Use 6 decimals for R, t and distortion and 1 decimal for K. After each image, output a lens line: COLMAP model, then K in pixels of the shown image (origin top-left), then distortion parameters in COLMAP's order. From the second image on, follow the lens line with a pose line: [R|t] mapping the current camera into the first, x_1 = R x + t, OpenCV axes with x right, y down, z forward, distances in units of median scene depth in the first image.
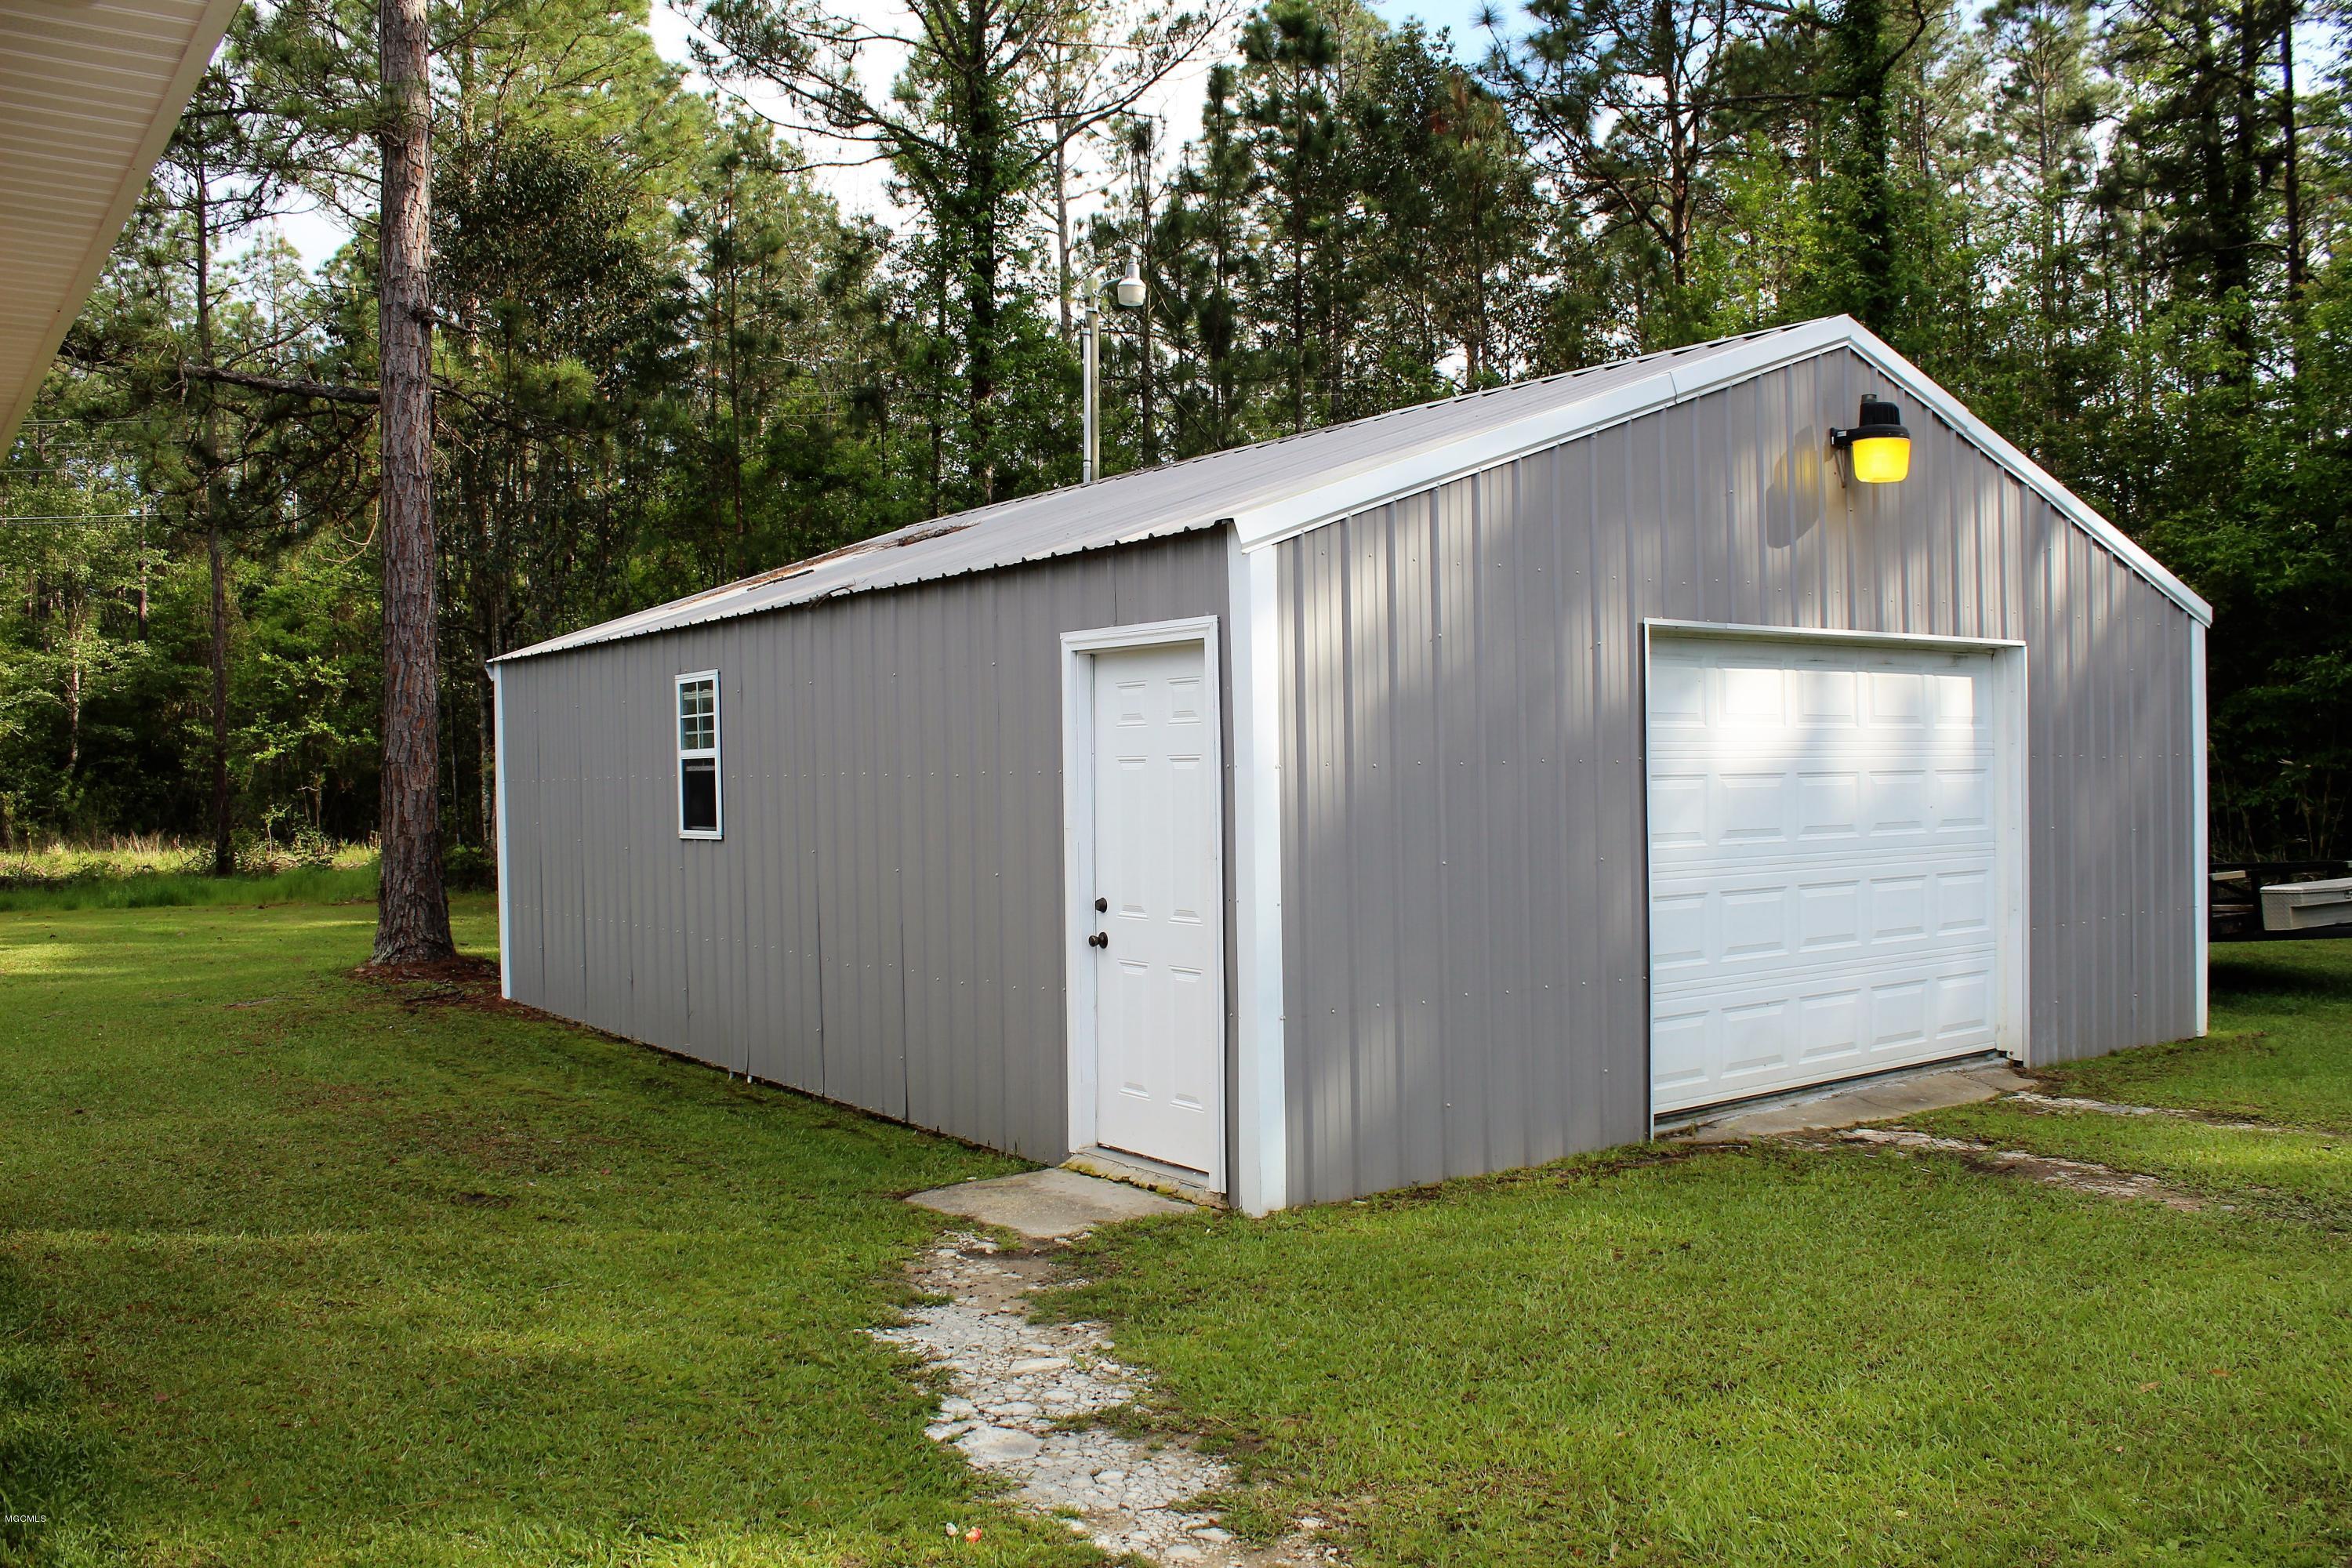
lens RADIAL K [[1982.9, 0, 1176.0], [0, 1982.9, 784.0], [0, 0, 1]] dist [-0.157747, 0.150478]
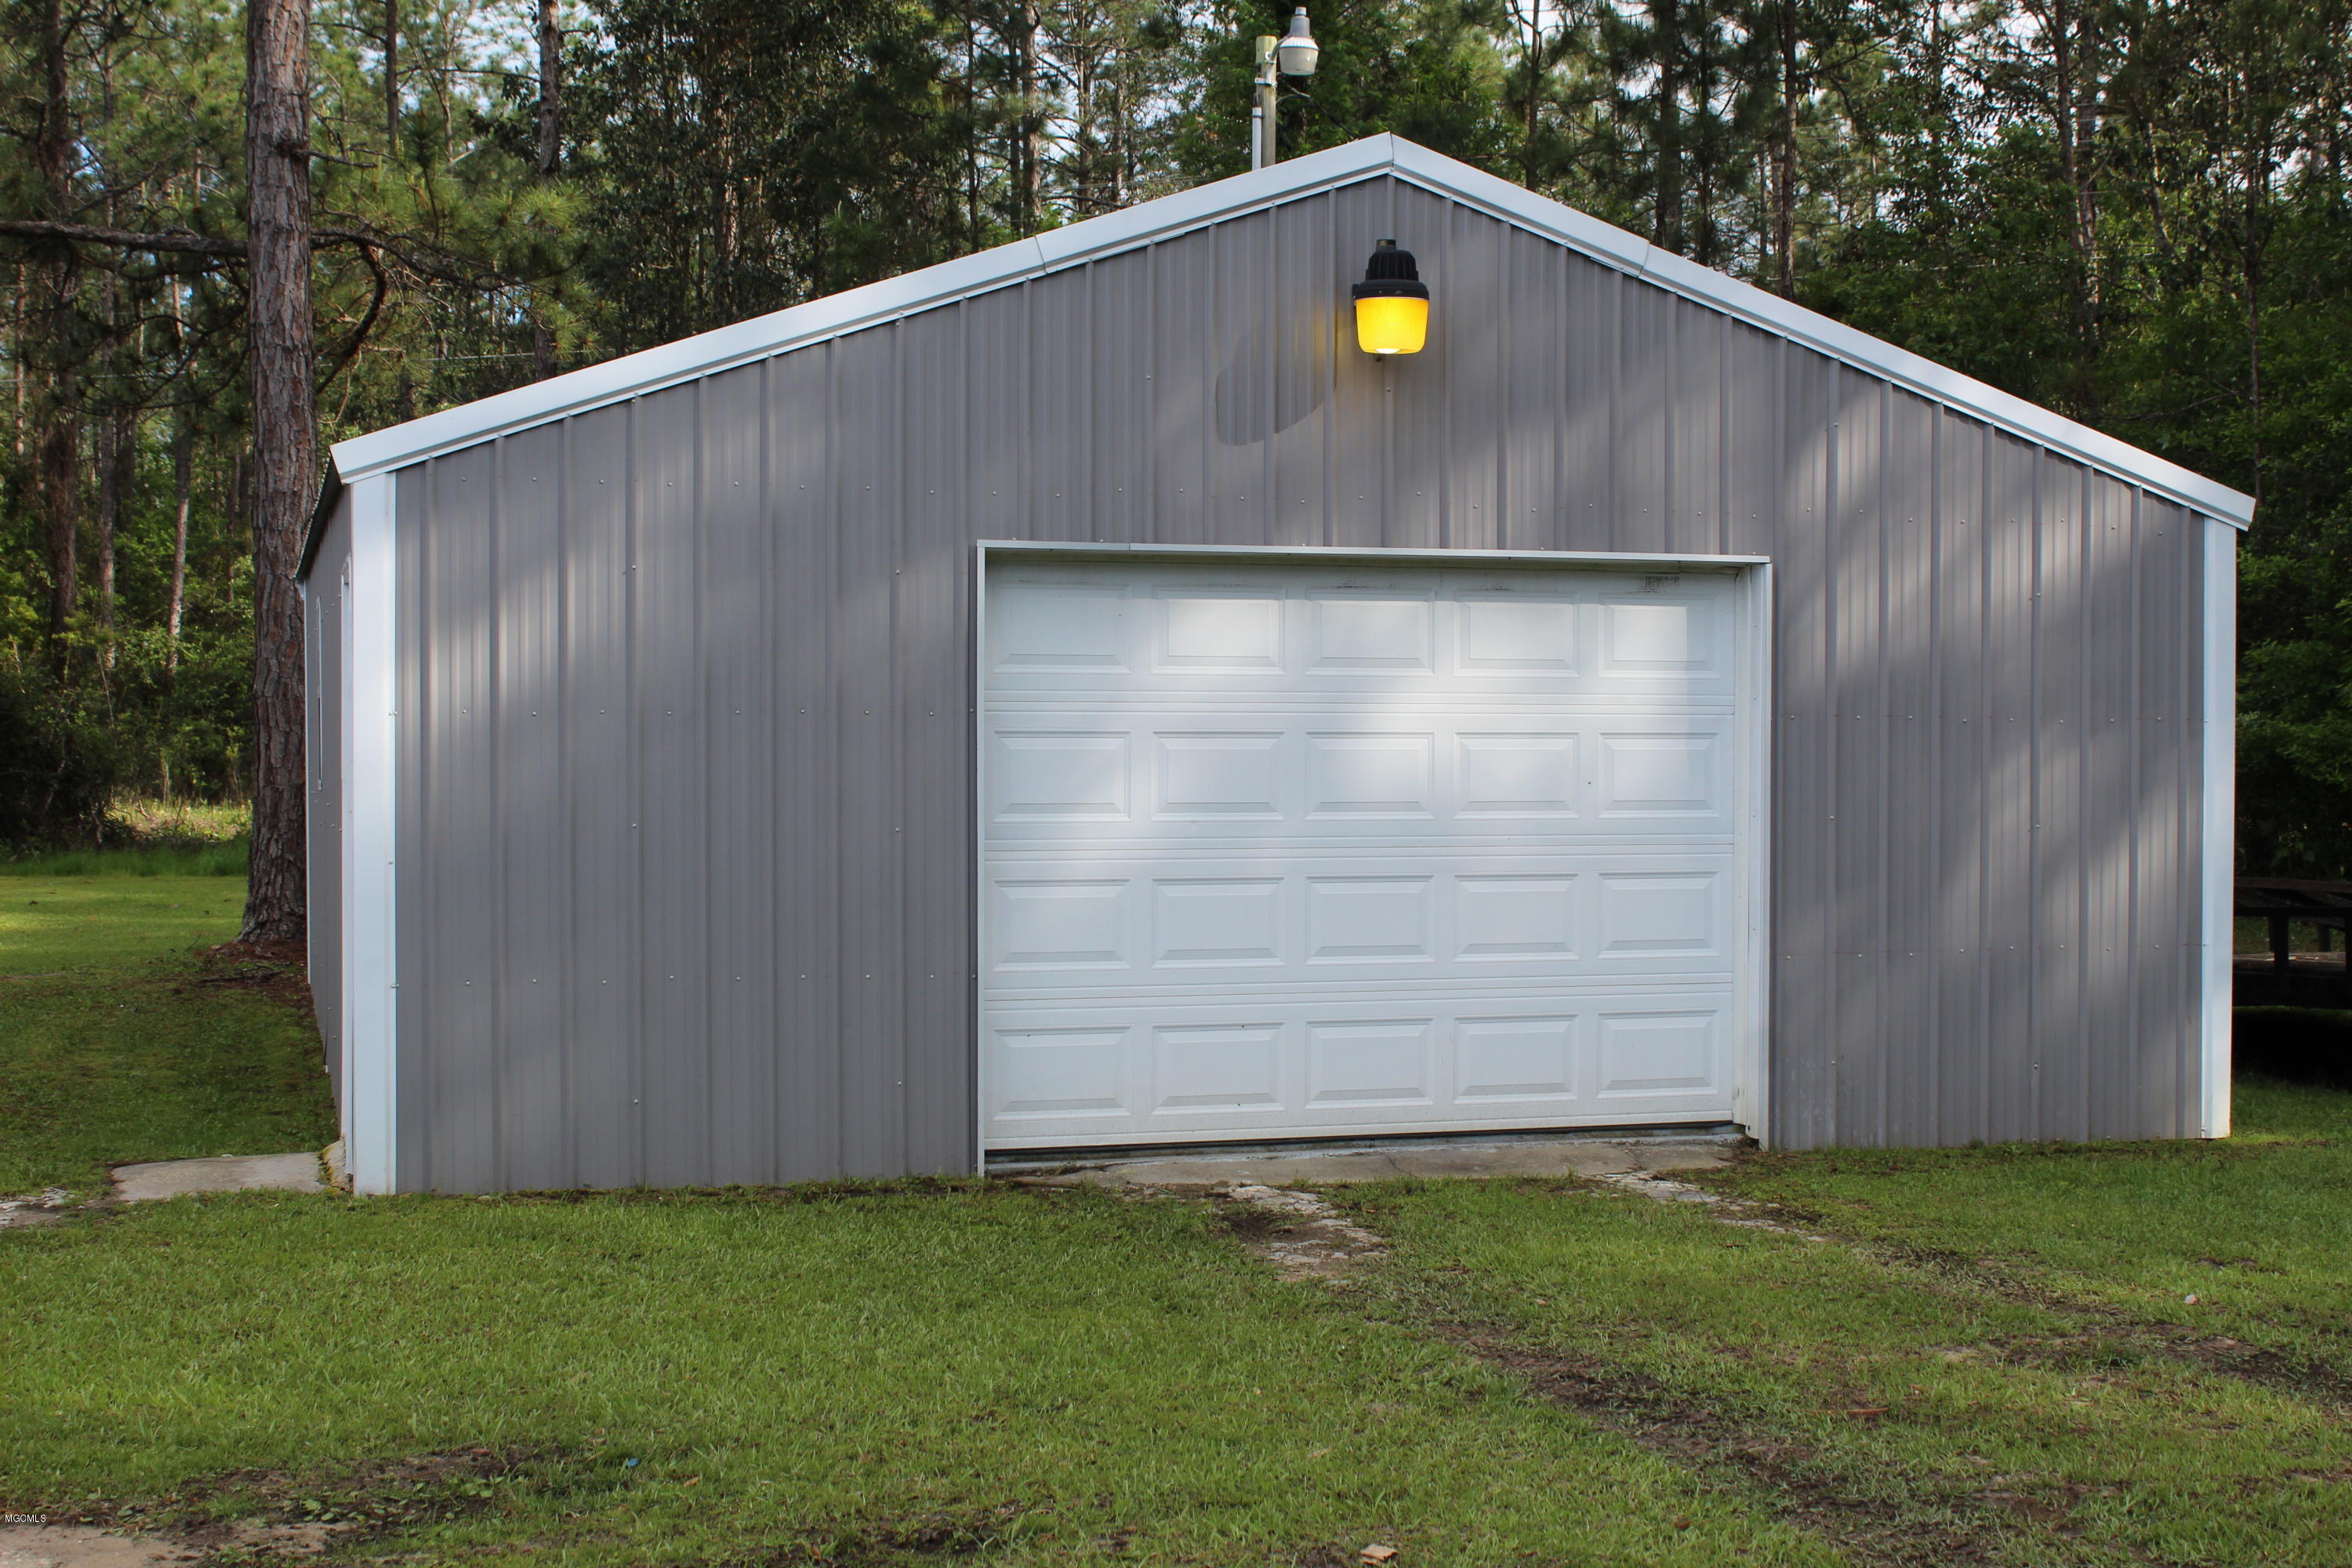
lens RADIAL K [[3113.1, 0, 1176.0], [0, 3113.1, 784.0], [0, 0, 1]] dist [-0.033070, -0.029583]
pose [[0.941132, 0.023119, -0.337247, 0.608959], [-0.018772, 0.999693, 0.016146, -0.003753], [0.337517, -0.008865, 0.941278, -0.161469]]
